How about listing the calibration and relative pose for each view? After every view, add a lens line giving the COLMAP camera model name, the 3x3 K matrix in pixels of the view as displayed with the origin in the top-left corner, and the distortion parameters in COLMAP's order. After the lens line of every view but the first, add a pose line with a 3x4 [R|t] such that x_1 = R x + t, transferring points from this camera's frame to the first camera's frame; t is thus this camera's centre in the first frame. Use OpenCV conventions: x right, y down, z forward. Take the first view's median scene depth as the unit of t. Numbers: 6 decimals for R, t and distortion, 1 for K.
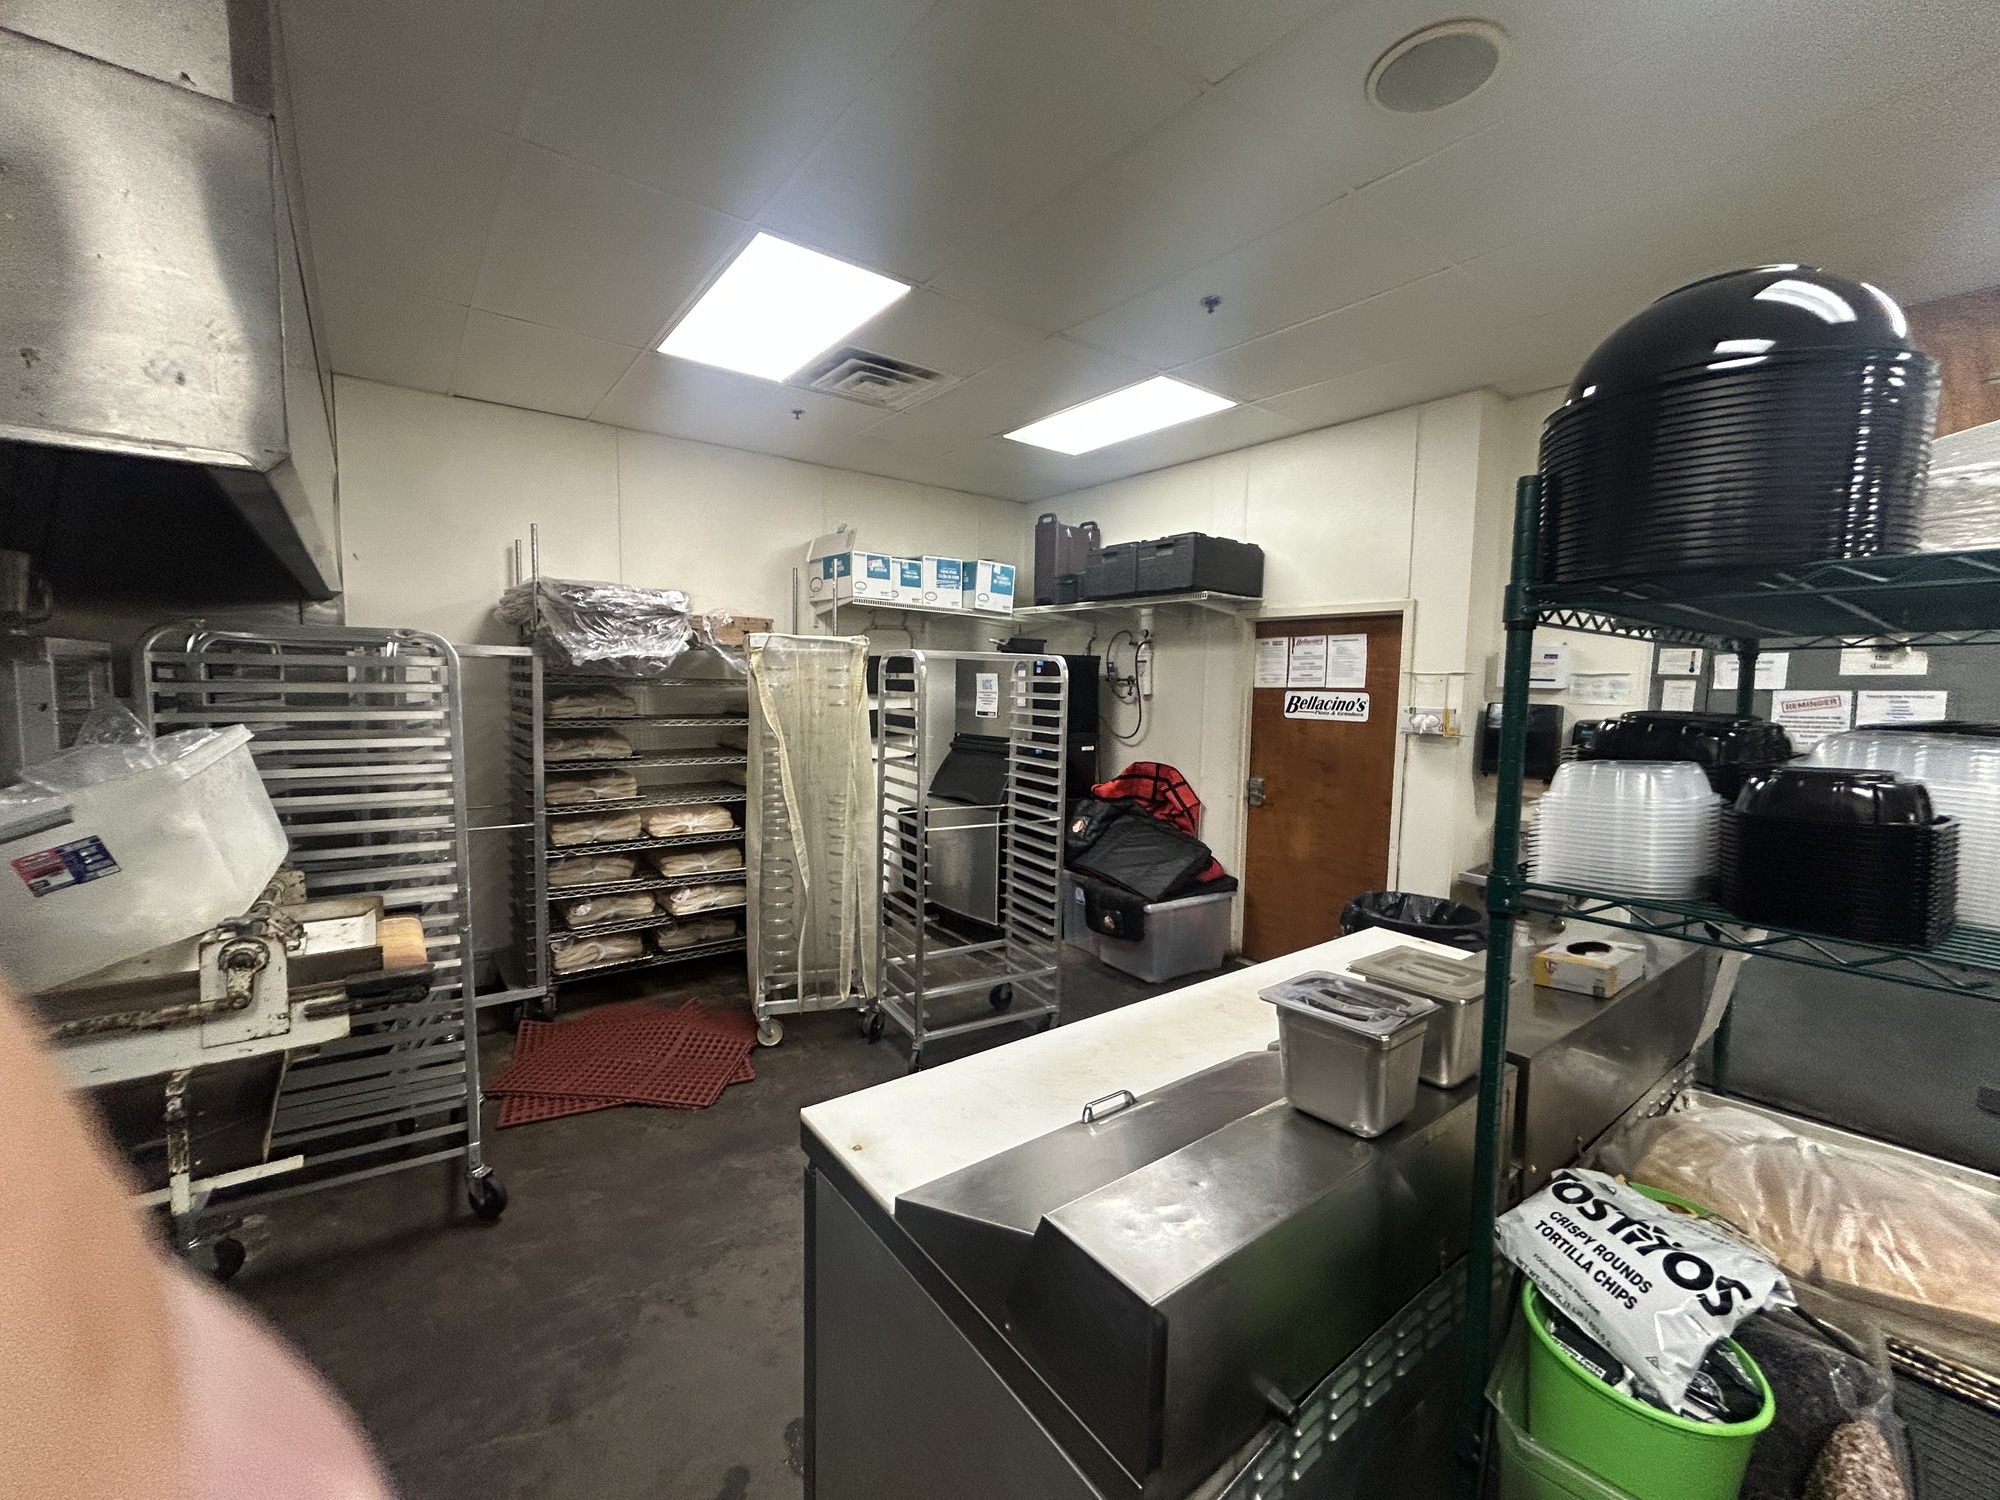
lens RADIAL K [[815.6, 0, 1000.0], [0, 815.6, 750.0], [0, 0, 1]] dist [0.001866, 0.000944]
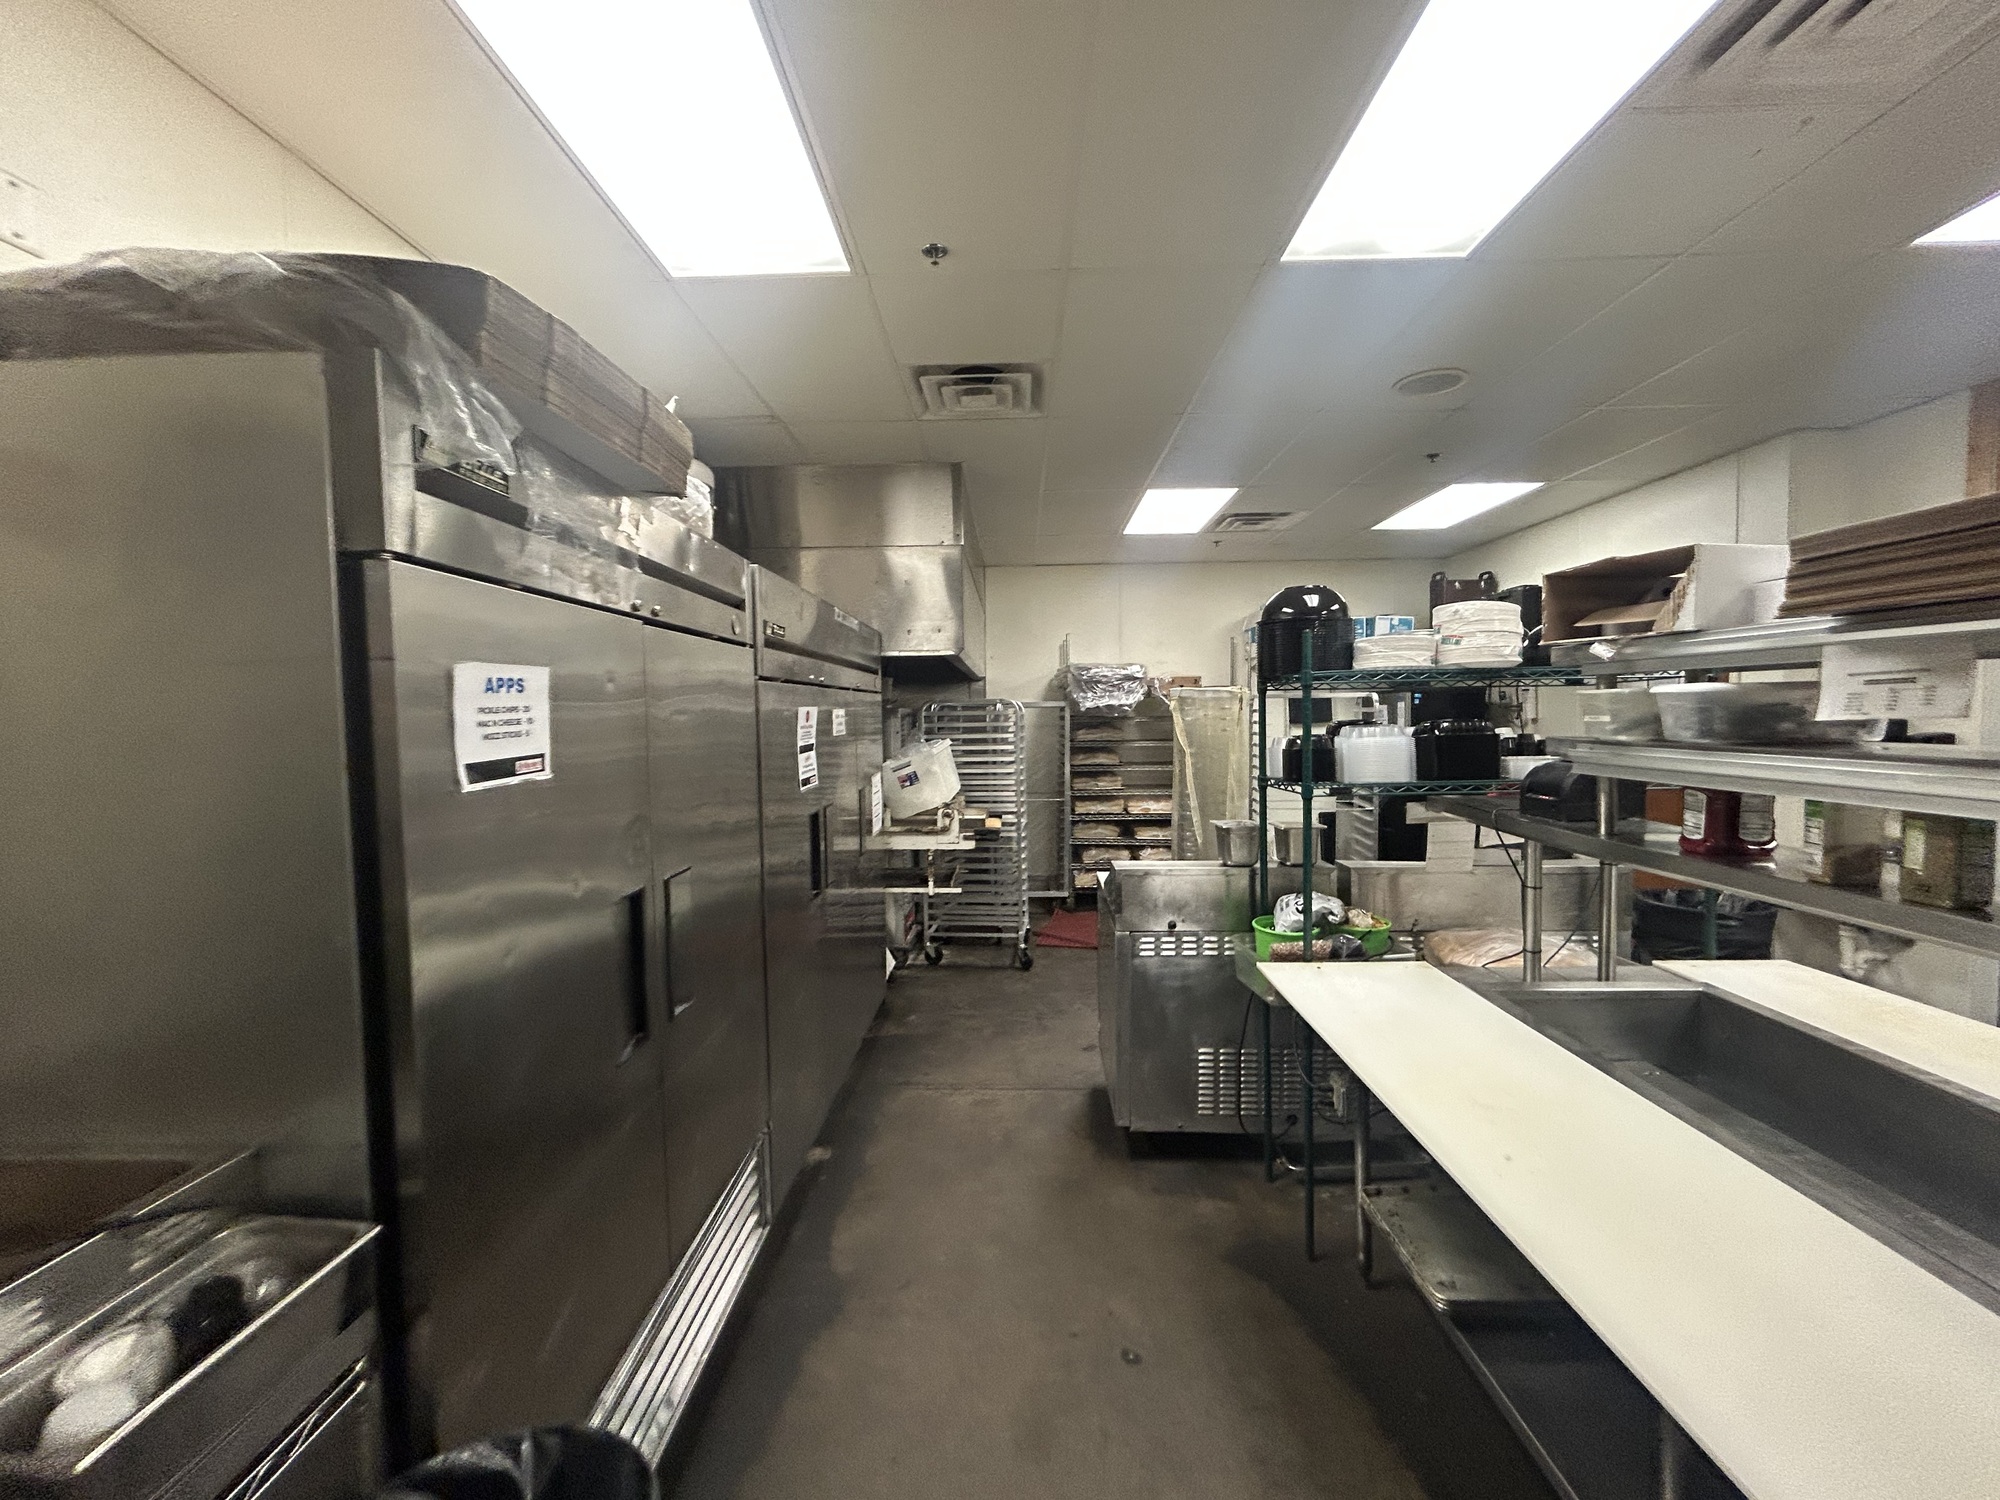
lens RADIAL K [[815.6, 0, 1000.0], [0, 815.6, 750.0], [0, 0, 1]] dist [0.001866, 0.000944]
pose [[0.779288, -0.004459, -0.626650, 0.442822], [-0.024636, 0.998984, -0.037745, 0.052918], [0.626182, 0.044852, 0.778386, -0.491420]]
